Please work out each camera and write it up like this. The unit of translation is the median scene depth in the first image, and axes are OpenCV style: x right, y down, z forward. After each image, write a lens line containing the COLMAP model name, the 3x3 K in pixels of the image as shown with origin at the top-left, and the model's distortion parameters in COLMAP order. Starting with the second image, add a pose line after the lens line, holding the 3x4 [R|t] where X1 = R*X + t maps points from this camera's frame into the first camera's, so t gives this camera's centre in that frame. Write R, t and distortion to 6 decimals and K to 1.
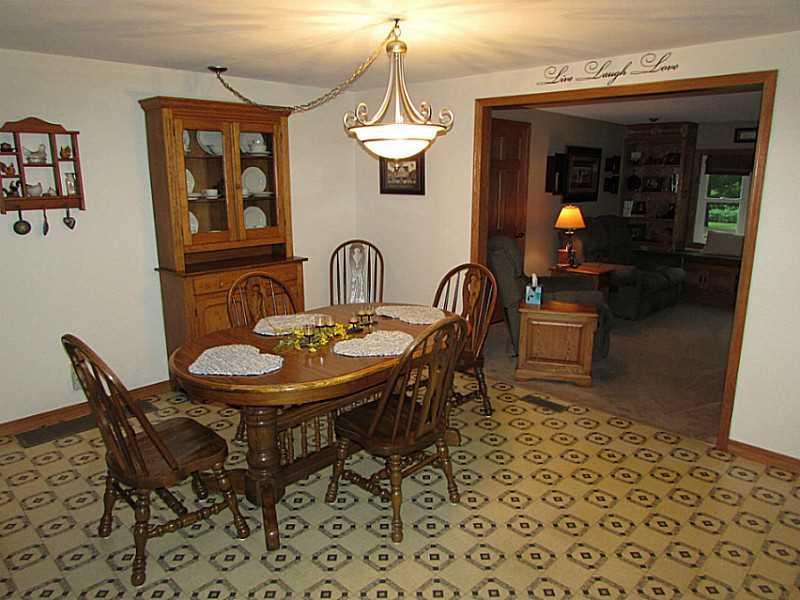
lens RADIAL K [[560.6, 0, 400.0], [0, 560.6, 300.0], [0, 0, 1]] dist [-0.050571, -0.000508]
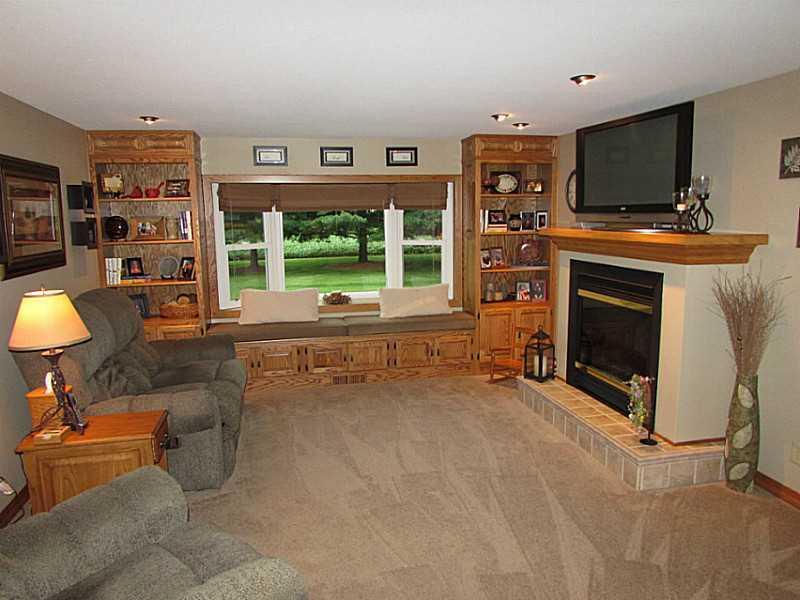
lens RADIAL K [[560.6, 0, 400.0], [0, 560.6, 300.0], [0, 0, 1]] dist [-0.050571, -0.000508]
pose [[0.552234, -0.139036, 0.822014, 0.090900], [0.197450, 0.979755, 0.033069, -0.097780], [-0.809970, 0.144045, 0.568506, 0.438187]]
